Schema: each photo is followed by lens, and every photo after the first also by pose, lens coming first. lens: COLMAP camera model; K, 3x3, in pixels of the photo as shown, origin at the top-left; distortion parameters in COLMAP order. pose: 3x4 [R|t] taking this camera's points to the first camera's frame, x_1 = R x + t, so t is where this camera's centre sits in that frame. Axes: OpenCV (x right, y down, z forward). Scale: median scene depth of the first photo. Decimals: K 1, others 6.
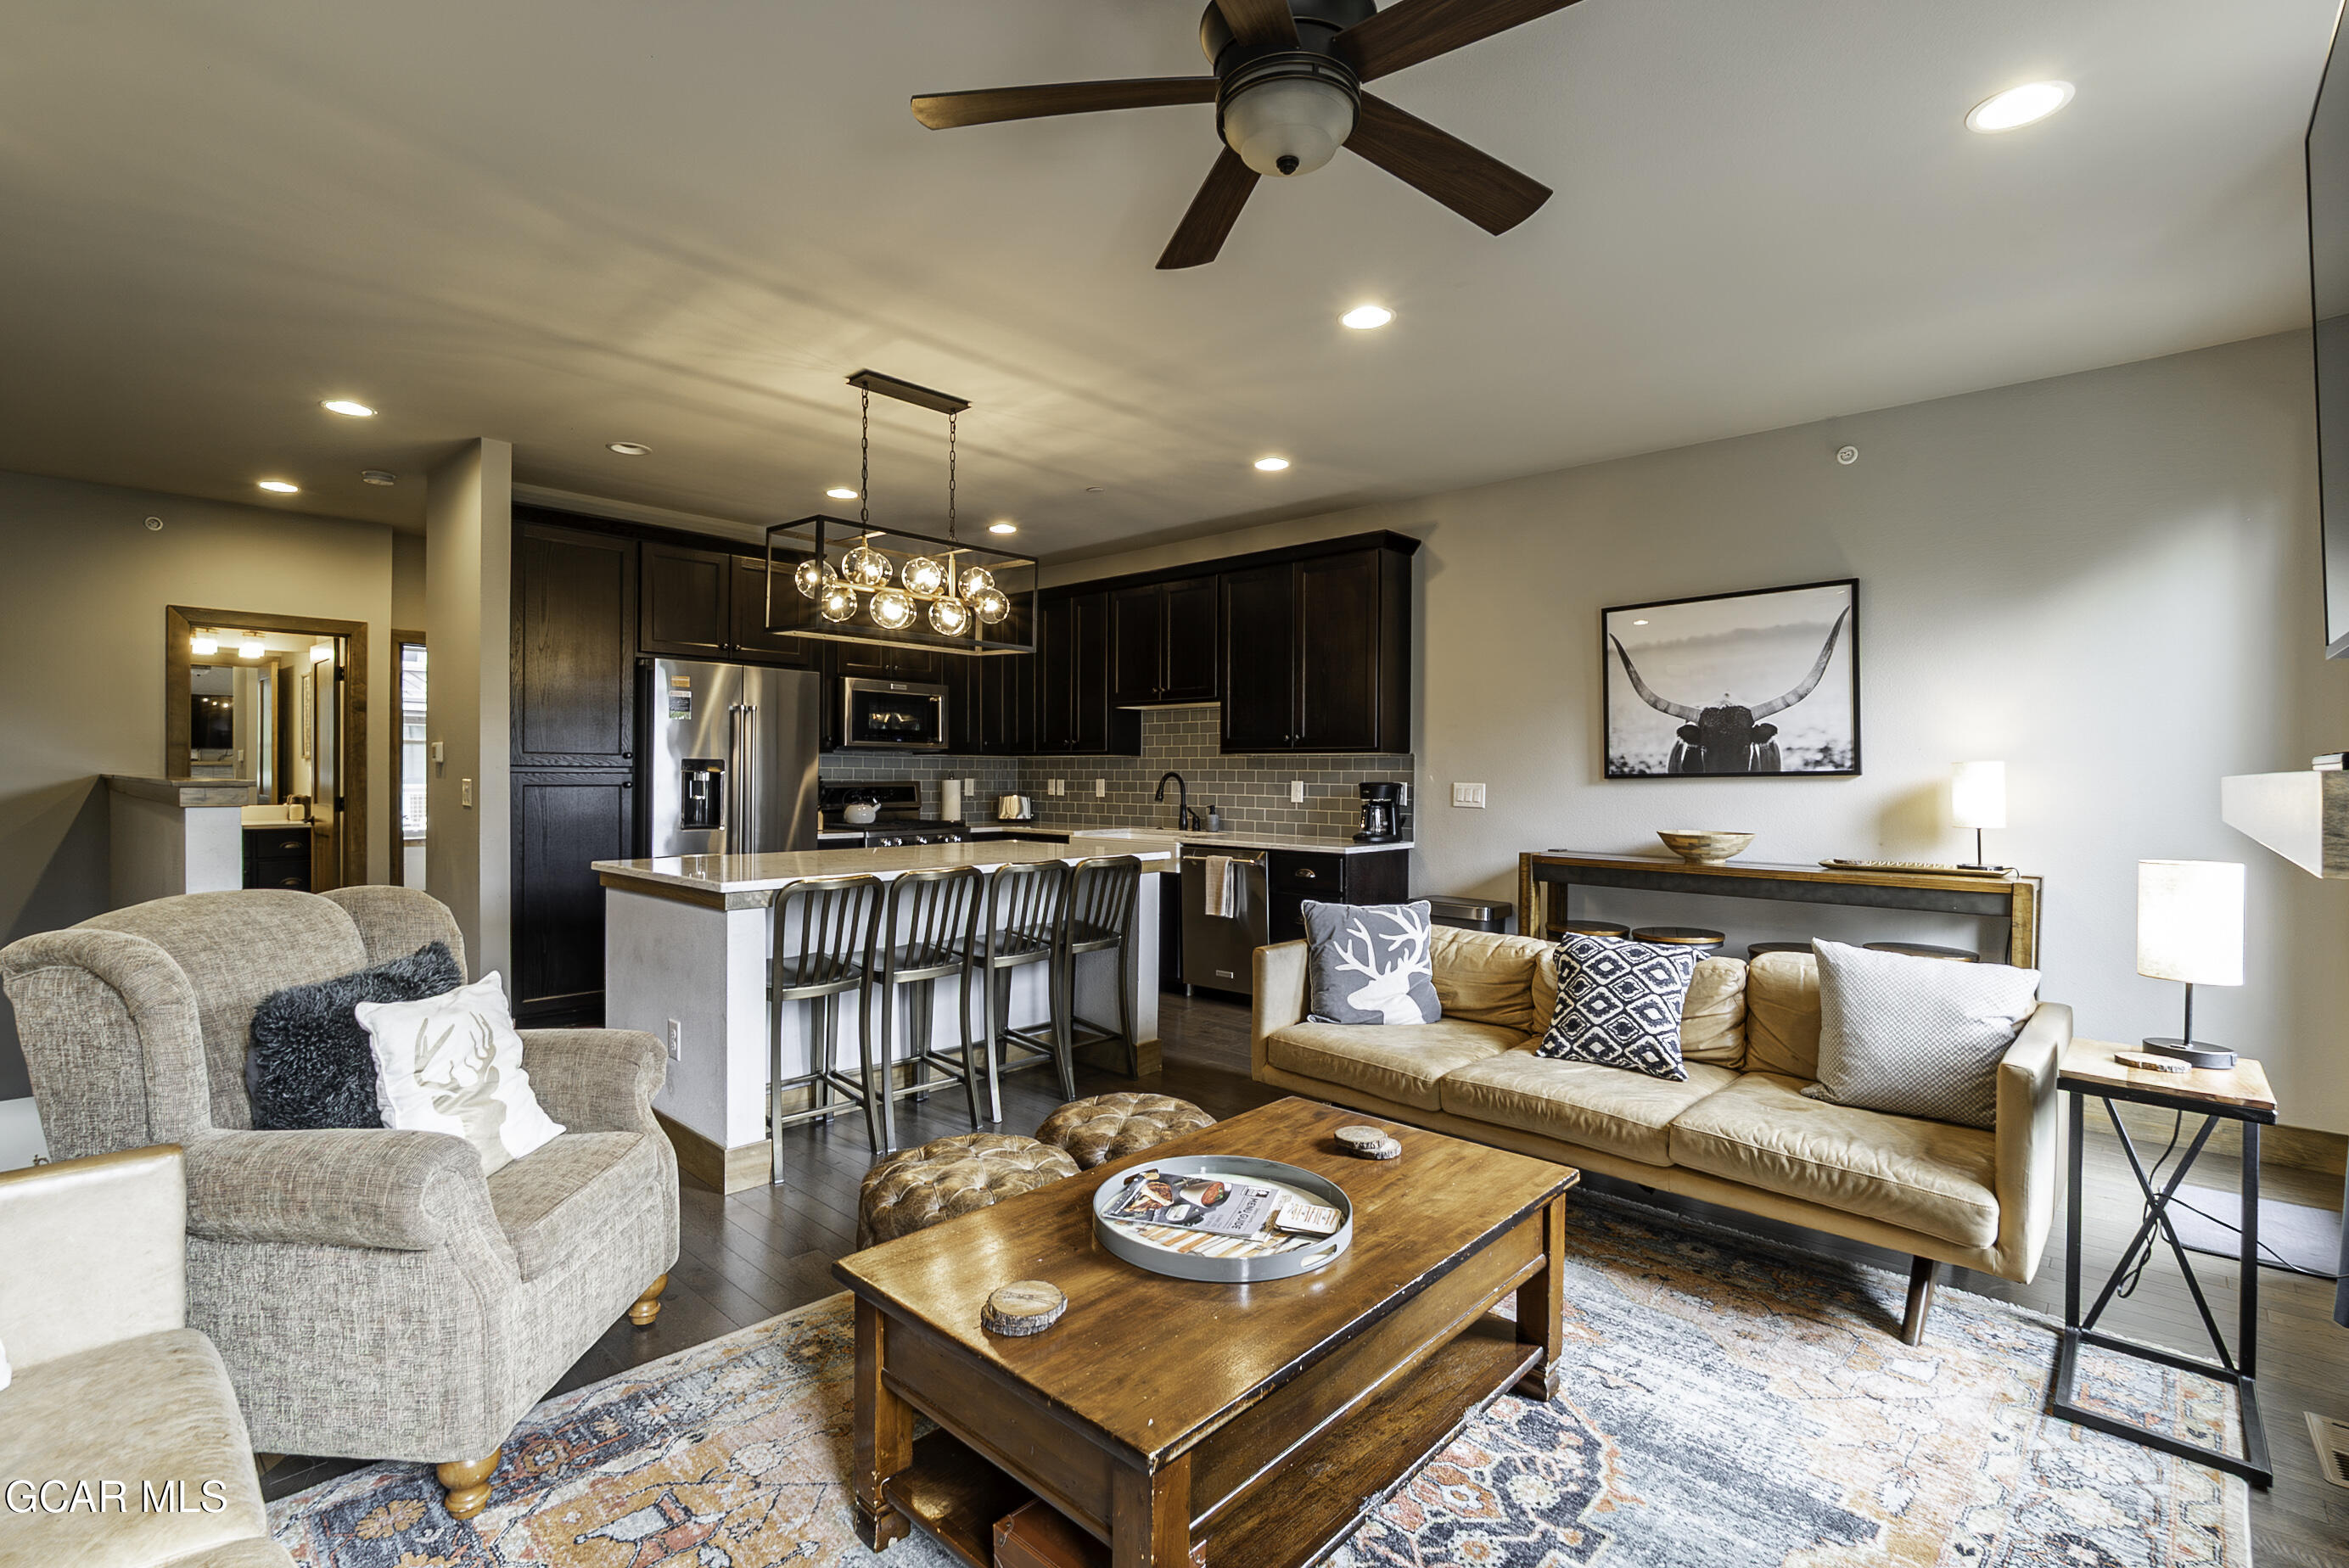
lens RADIAL K [[1095.7, 0, 1161.8], [0, 1095.7, 782.4], [0, 0, 1]] dist [-0.013333, 0.002167]
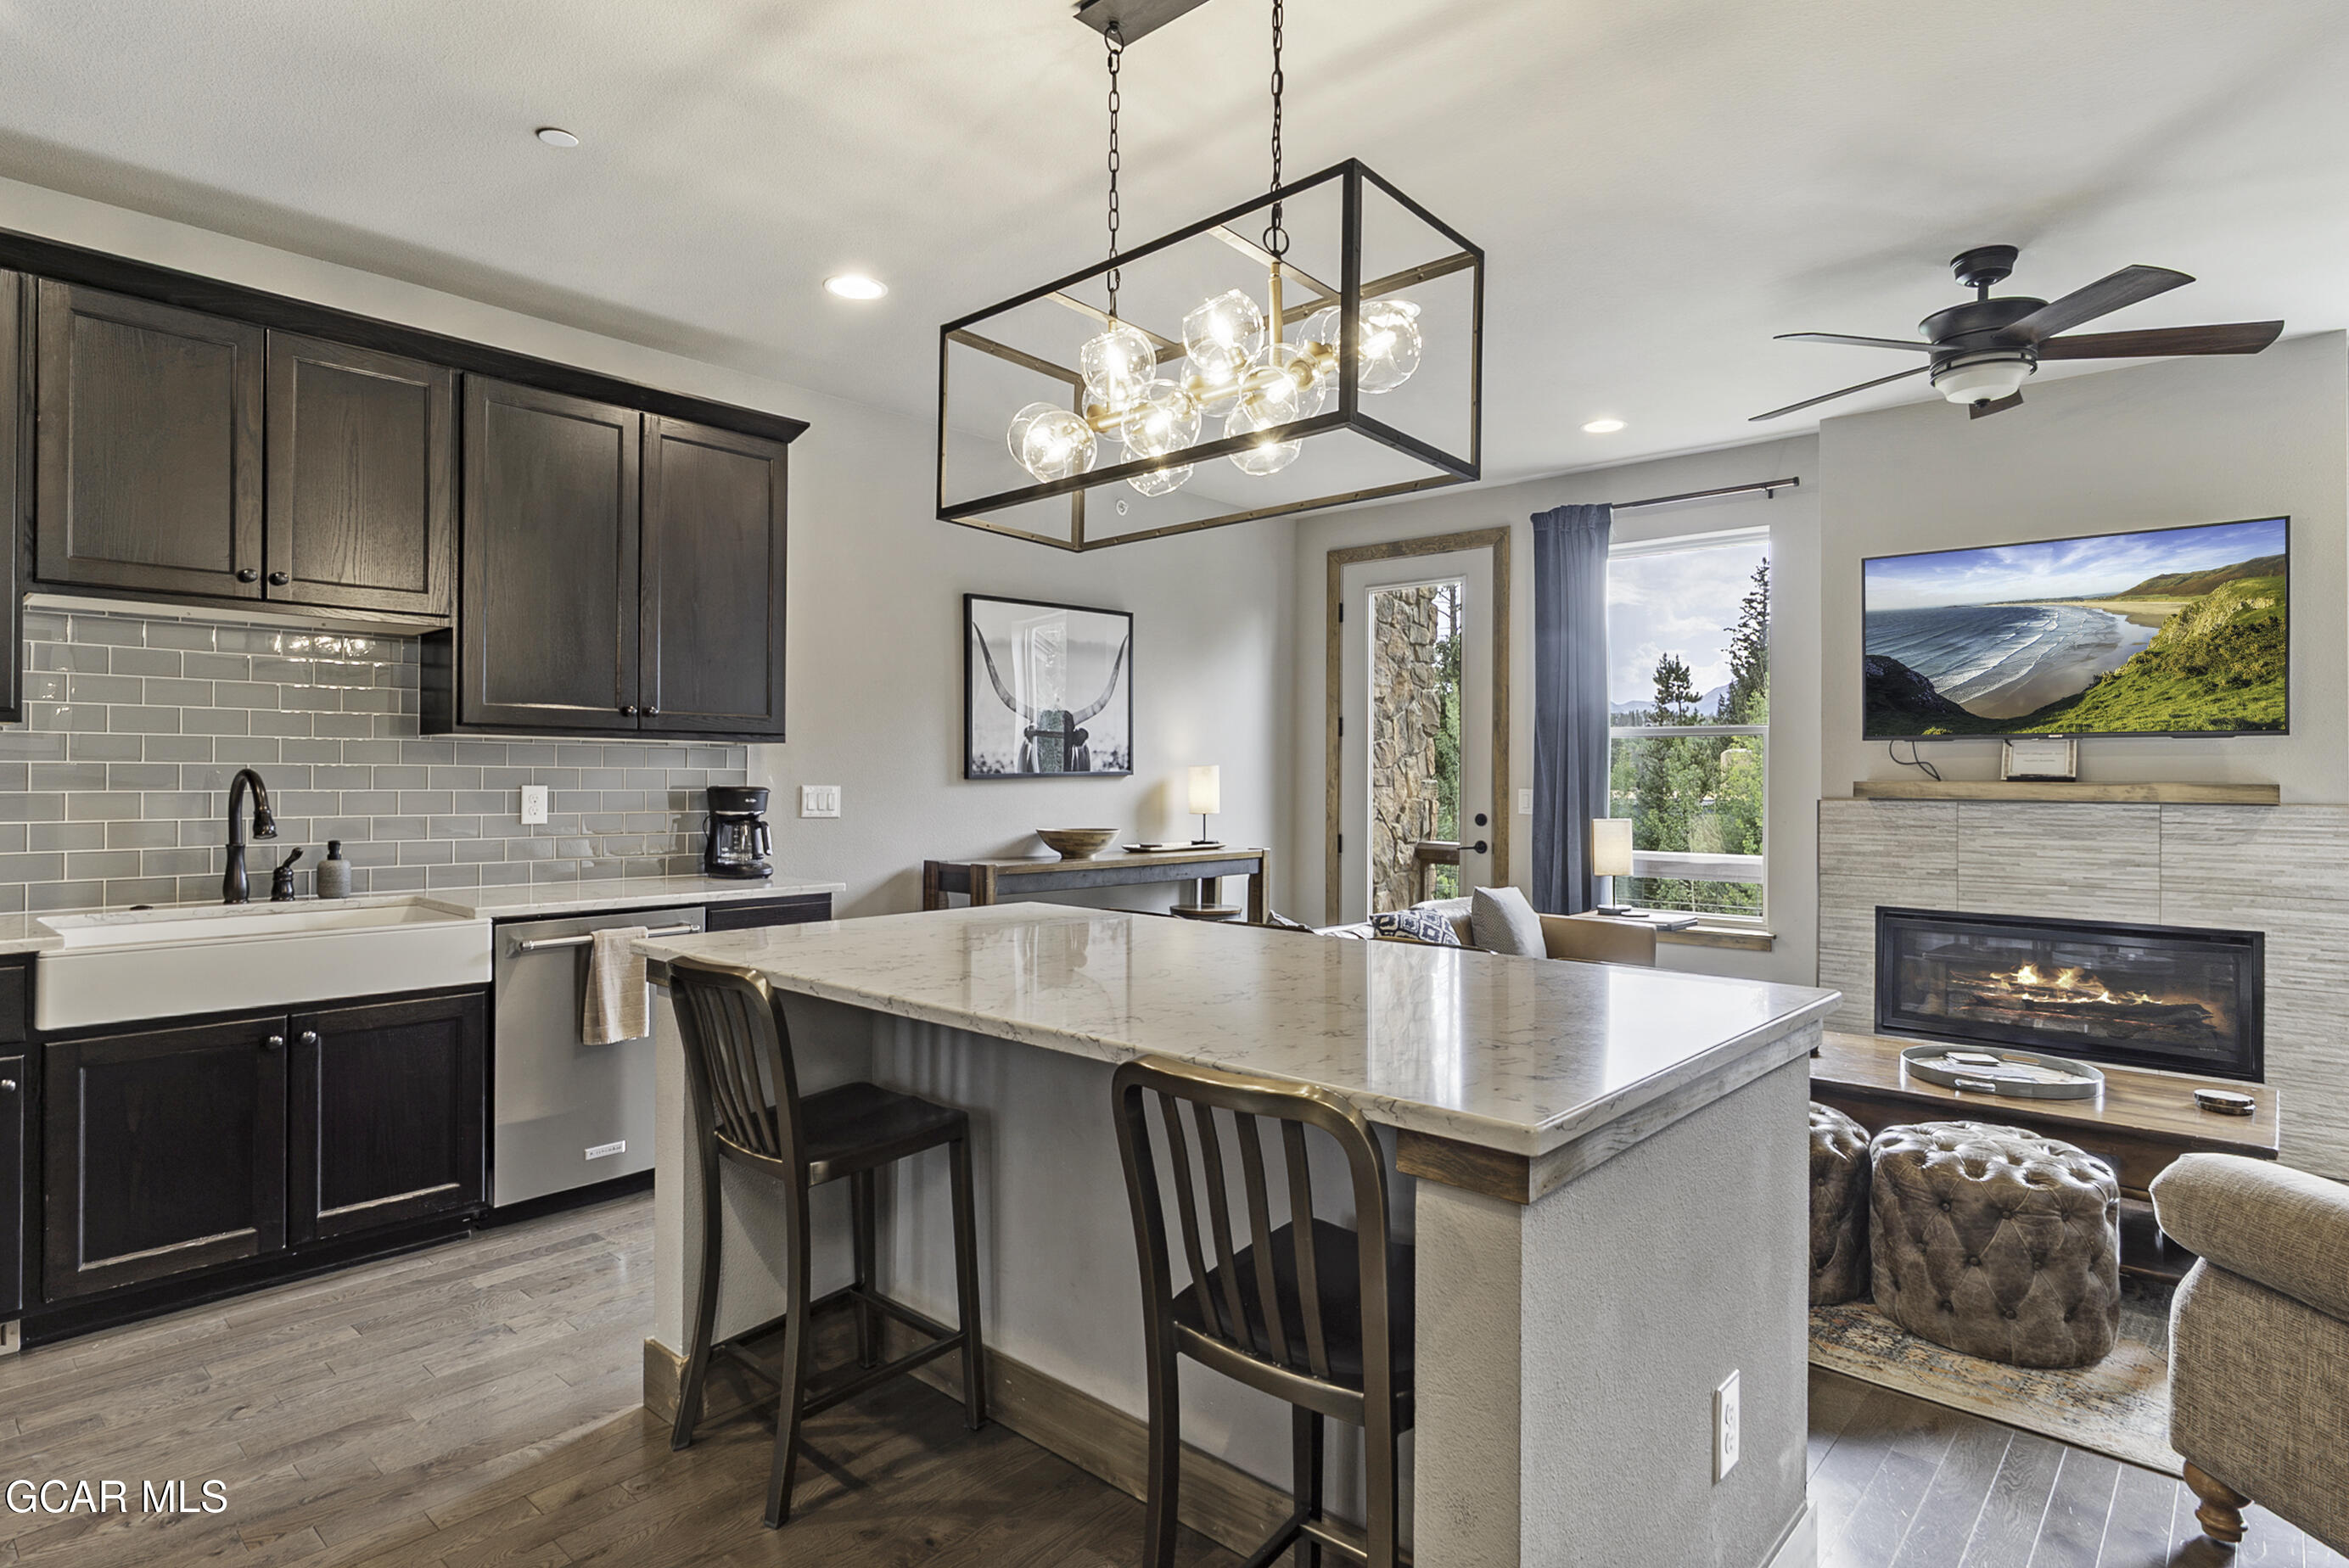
lens RADIAL K [[1223.6, 0, 1168.3], [0, 1223.6, 759.5], [0, 0, 1]] dist [-0.002450, 0.000811]
pose [[-0.015009, 0.008118, 0.999854, -0.635020], [0.002143, 0.999965, -0.008087, -0.011390], [-0.999885, 0.002021, -0.015026, 0.861727]]
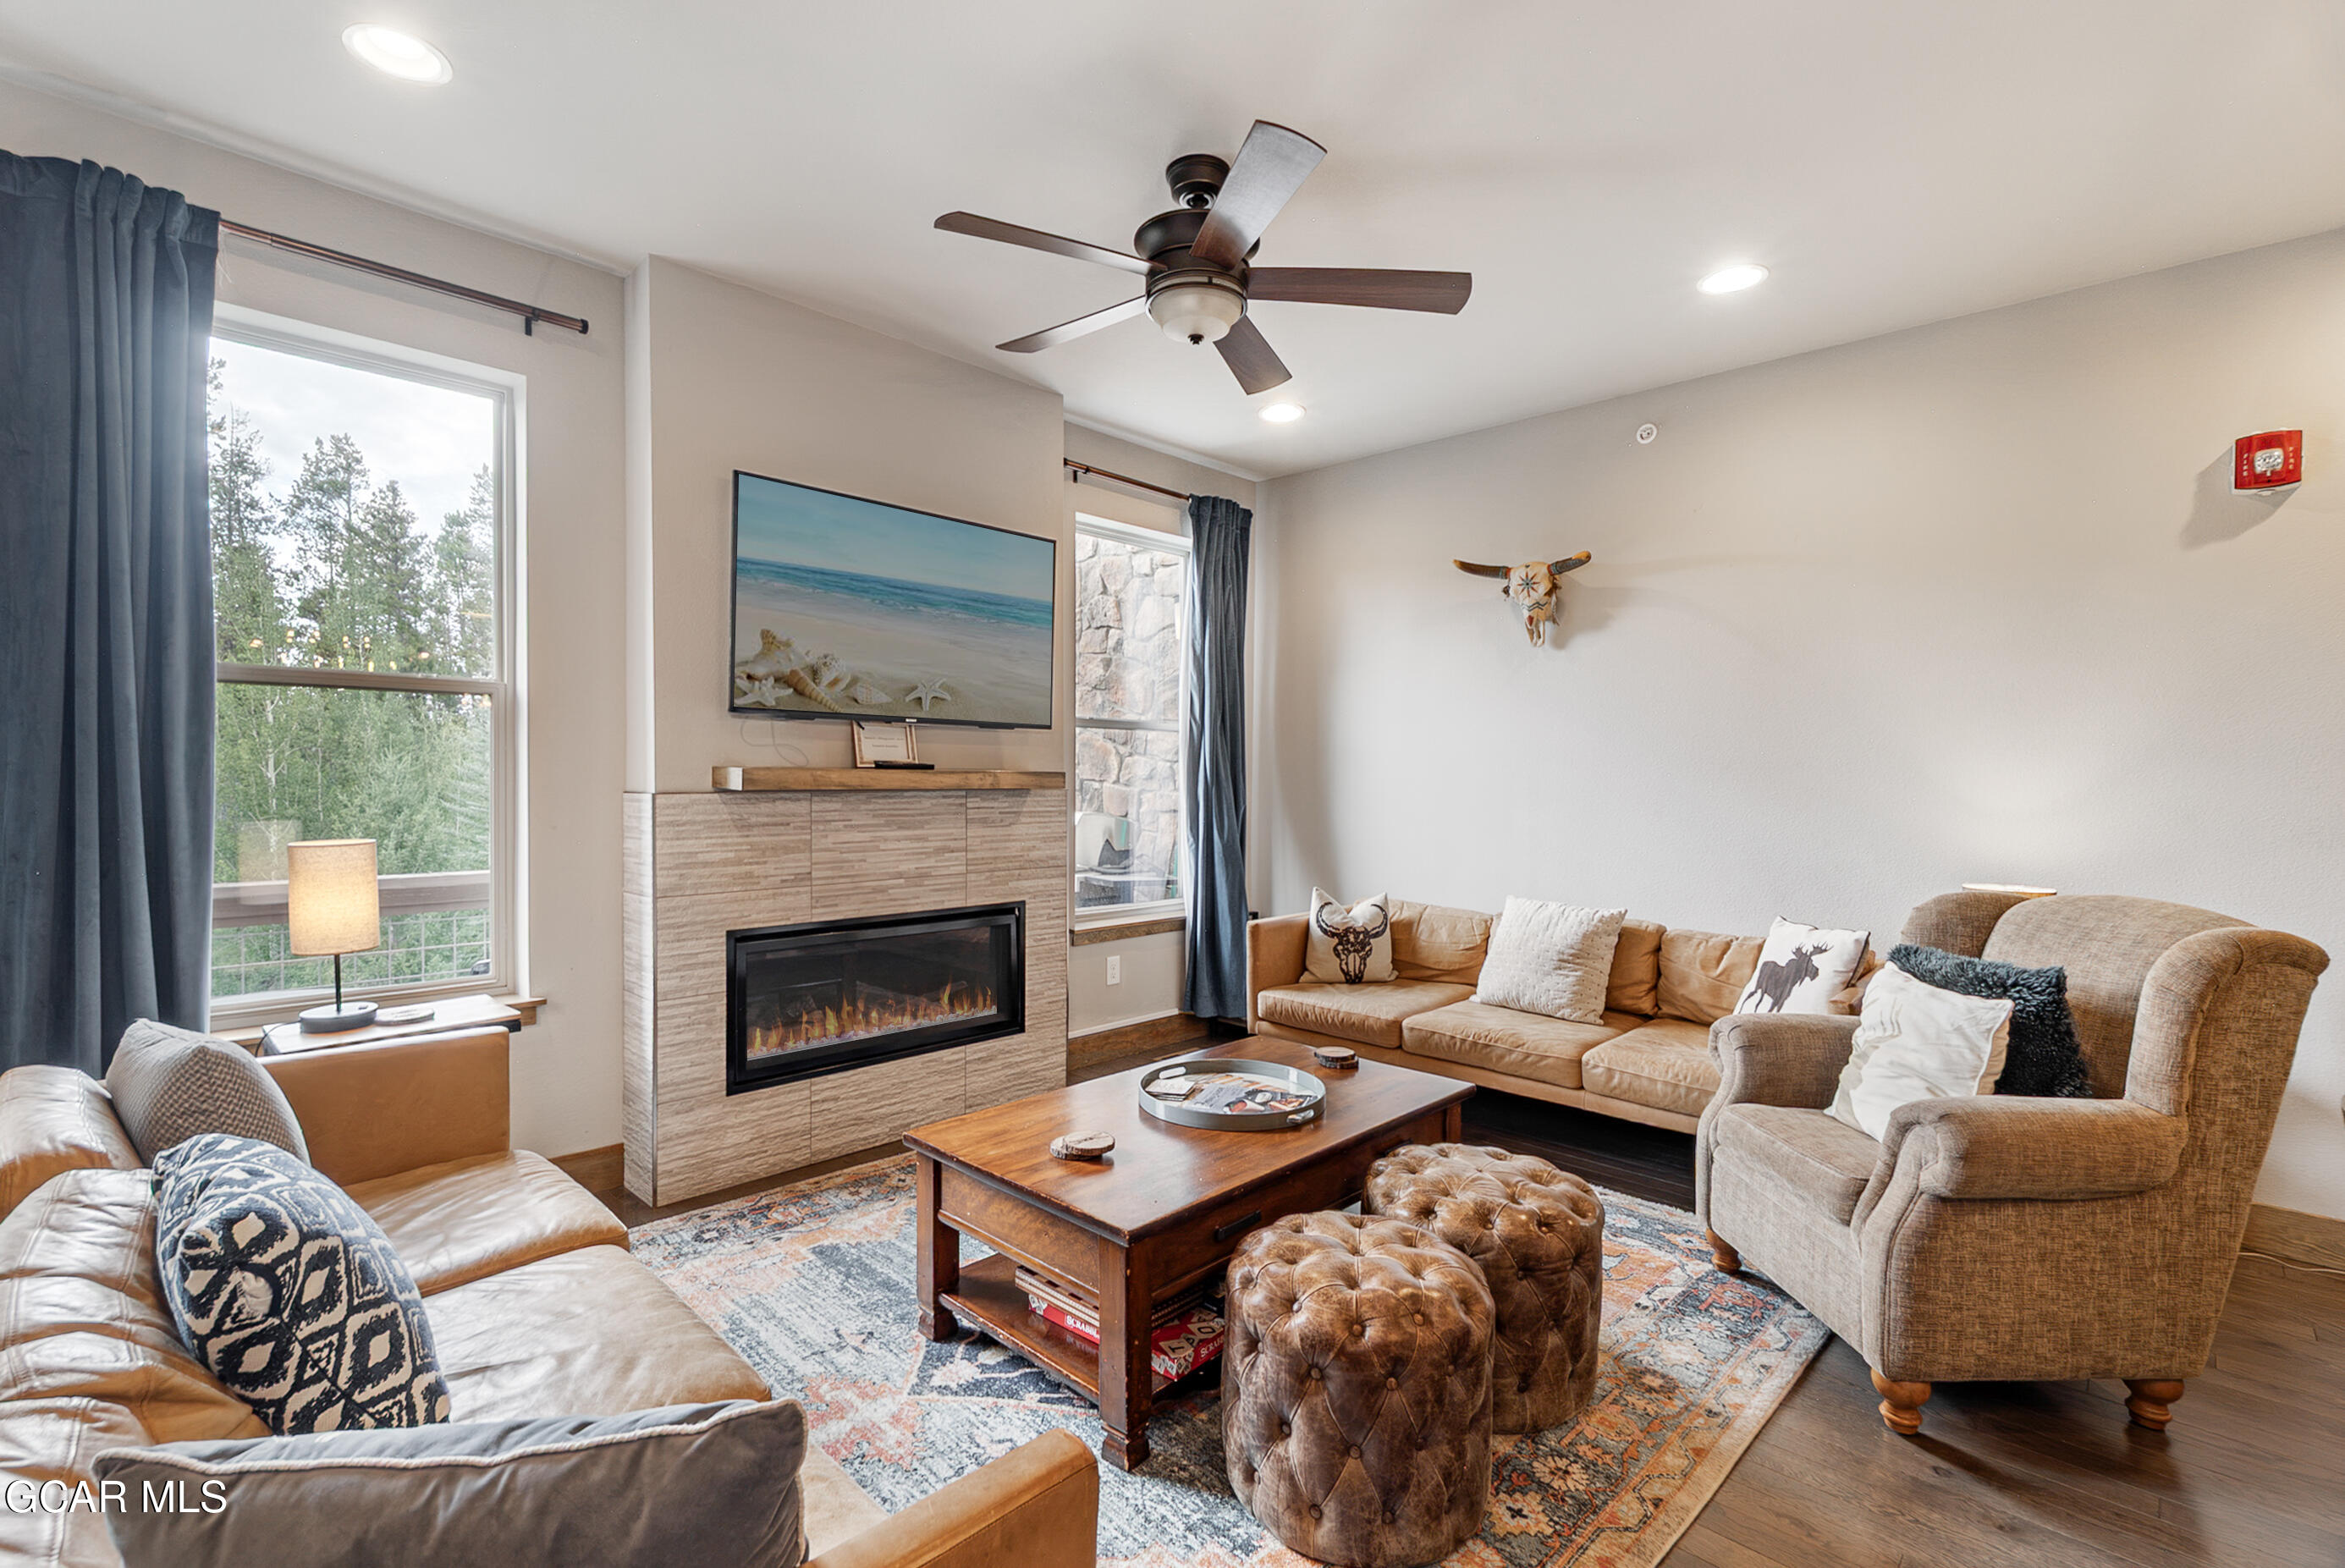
lens RADIAL K [[1033.6, 0, 1164.8], [0, 1033.6, 790.4], [0, 0, 1]] dist [-0.005215, -0.000595]
pose [[-0.999531, -0.016886, 0.025535, 0.044280], [-0.016202, 0.999510, 0.026764, -0.008571], [-0.025975, 0.026337, -0.999316, 0.906842]]
